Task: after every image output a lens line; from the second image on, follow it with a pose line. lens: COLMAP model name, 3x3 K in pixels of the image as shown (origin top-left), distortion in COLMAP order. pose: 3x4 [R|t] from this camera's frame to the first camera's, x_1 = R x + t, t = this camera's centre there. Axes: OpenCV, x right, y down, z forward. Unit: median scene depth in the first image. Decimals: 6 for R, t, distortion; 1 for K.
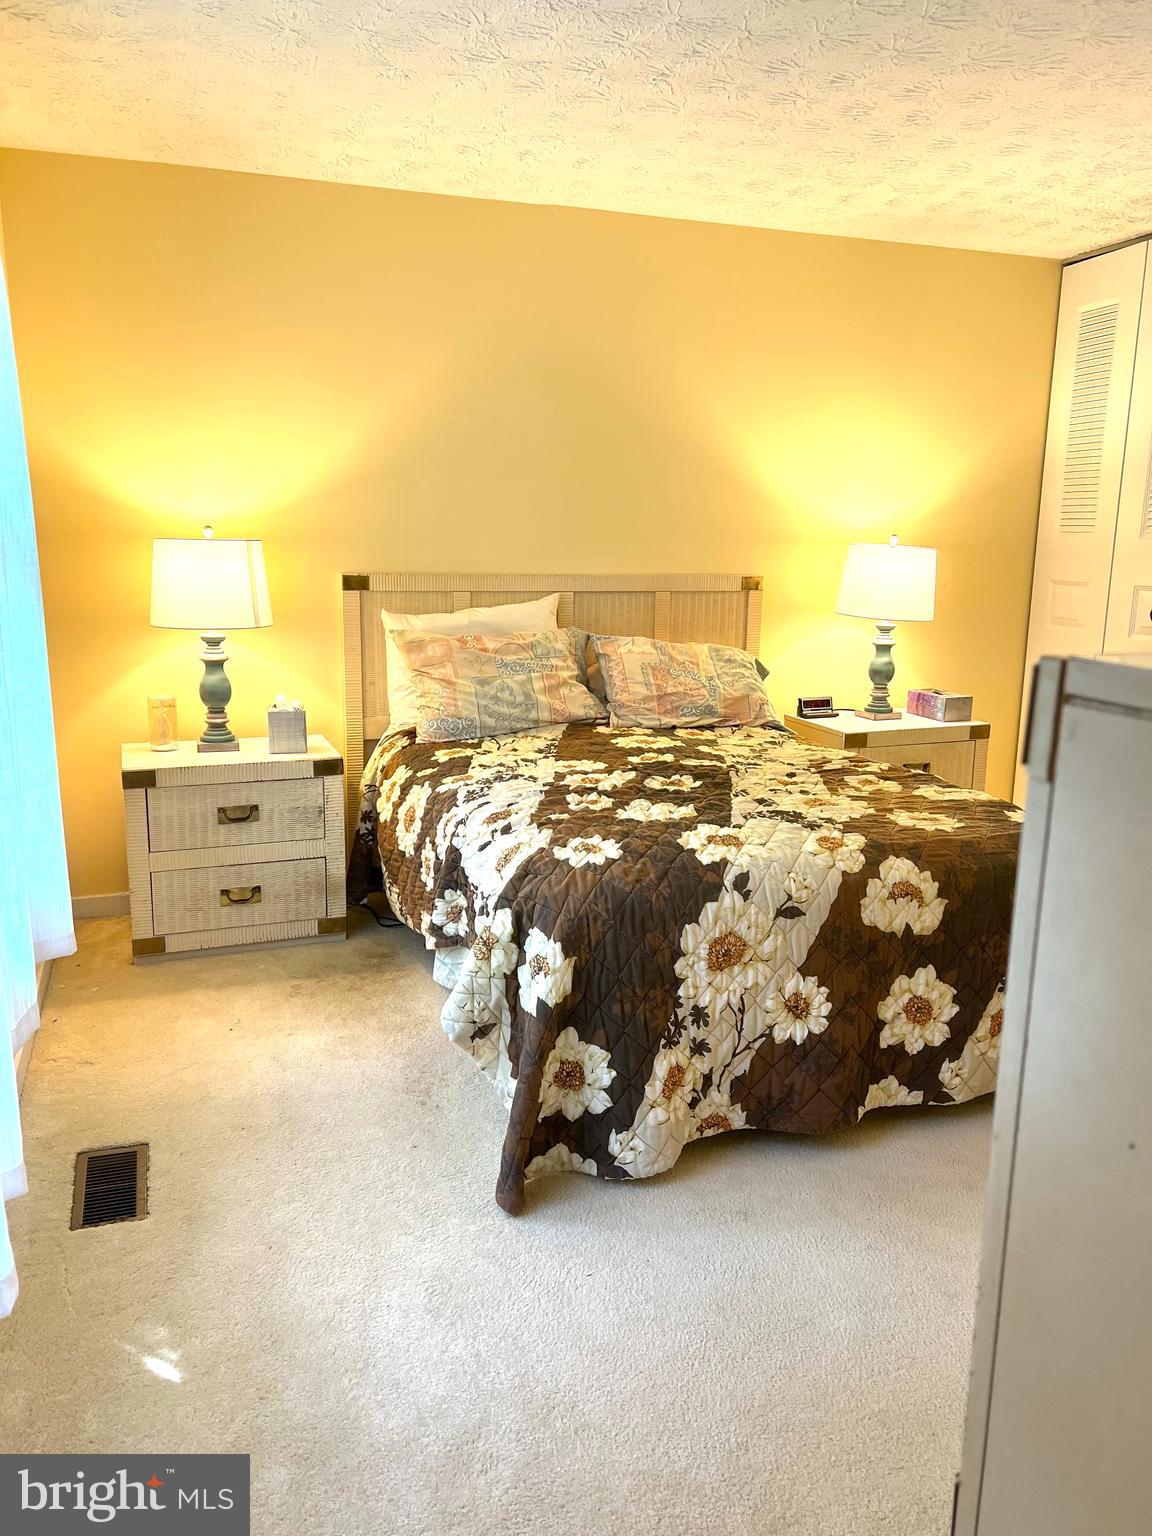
lens RADIAL K [[1142.4, 0, 564.7], [0, 1142.4, 755.5], [0, 0, 1]] dist [0.031941, -0.046422]
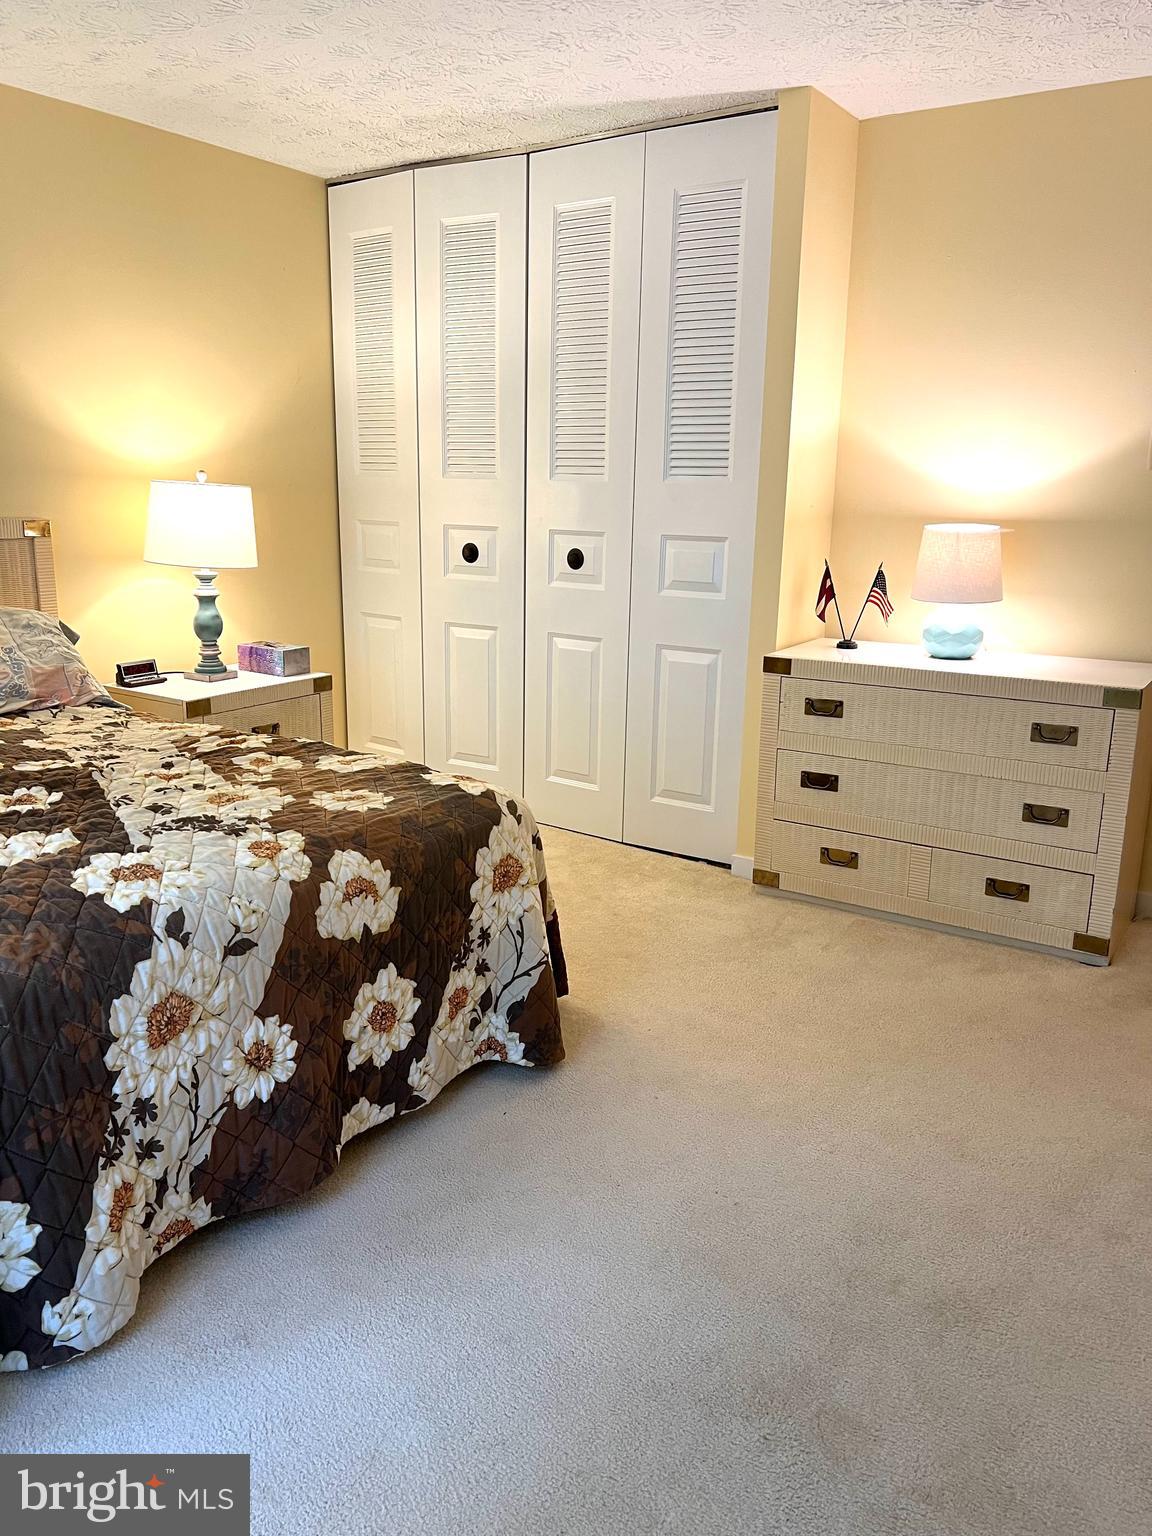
lens RADIAL K [[1142.4, 0, 568.4], [0, 1142.4, 767.2], [0, 0, 1]] dist [0.031941, -0.046422]
pose [[0.798531, -0.142049, 0.584953, -0.063218], [0.106824, 0.989774, 0.094528, -0.034482], [-0.592399, -0.012996, 0.805540, 0.209765]]
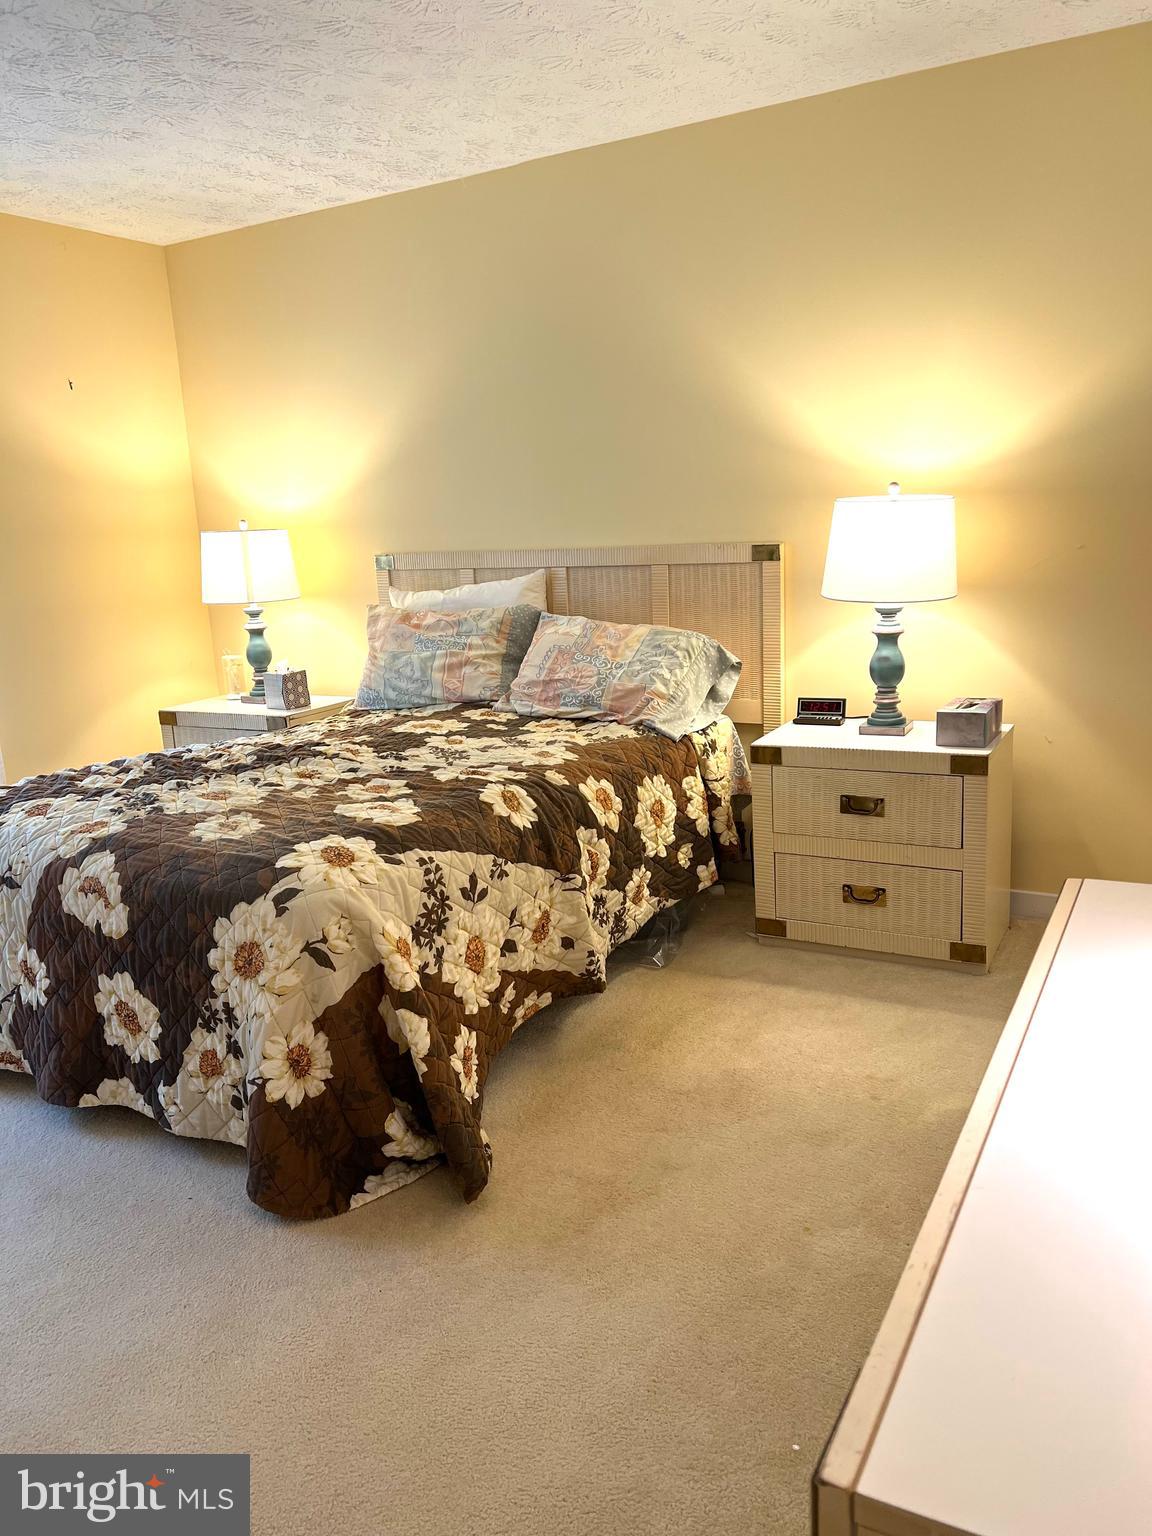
lens RADIAL K [[1142.4, 0, 586.6], [0, 1142.4, 769.0], [0, 0, 1]] dist [0.031941, -0.046422]
pose [[0.663161, 0.116690, -0.739325, 1.222535], [-0.087761, 0.993081, 0.078022, -0.087734], [0.743314, 0.013143, 0.668814, 0.638266]]
